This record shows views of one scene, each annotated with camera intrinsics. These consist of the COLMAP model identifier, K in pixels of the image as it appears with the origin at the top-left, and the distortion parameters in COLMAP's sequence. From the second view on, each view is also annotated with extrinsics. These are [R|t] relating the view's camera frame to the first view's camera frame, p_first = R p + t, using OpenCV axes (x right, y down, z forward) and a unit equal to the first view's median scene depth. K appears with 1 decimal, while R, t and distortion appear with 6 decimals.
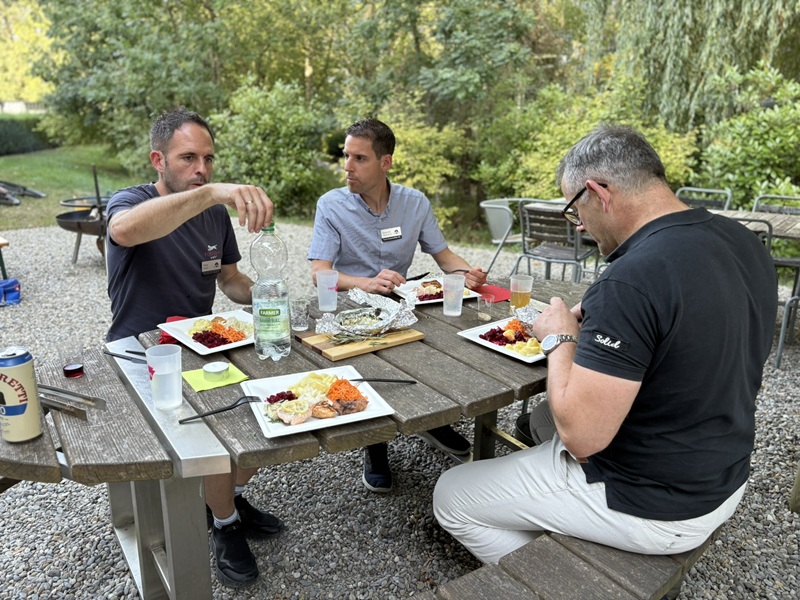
lens RADIAL K [[602.5, 0, 407.0], [0, 602.5, 293.9], [0, 0, 1]] dist [0.009409, -0.002241]
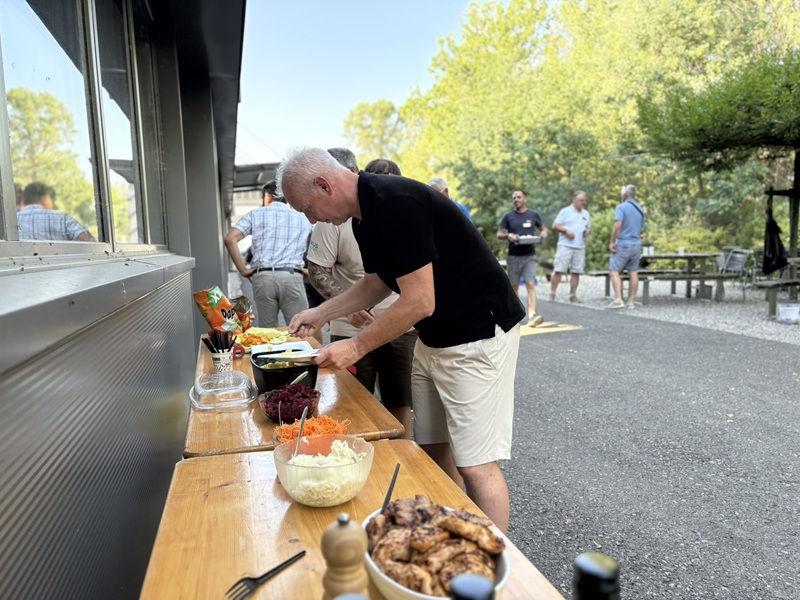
lens RADIAL K [[602.5, 0, 398.4], [0, 602.5, 292.6], [0, 0, 1]] dist [0.009409, -0.002241]
pose [[0.883605, 0.012350, -0.468070, 0.648931], [-0.100418, 0.981390, -0.163673, 2.558886], [0.457338, 0.191625, 0.868402, -8.243194]]
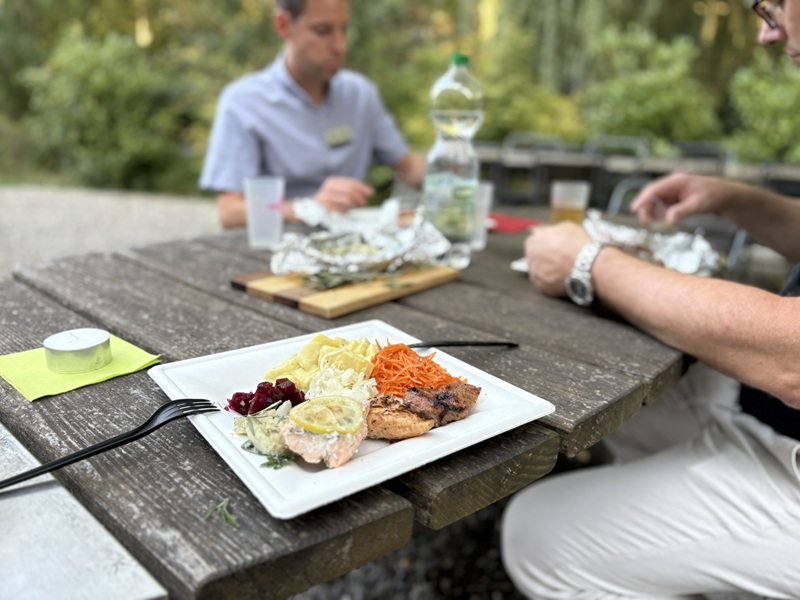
lens RADIAL K [[602.5, 0, 397.6], [0, 602.5, 300.7], [0, 0, 1]] dist [0.009409, -0.002241]
pose [[0.974449, -0.047519, 0.219526, -0.194615], [0.041185, 0.998595, 0.033344, 0.091651], [-0.220802, -0.023451, 0.975037, 0.550728]]
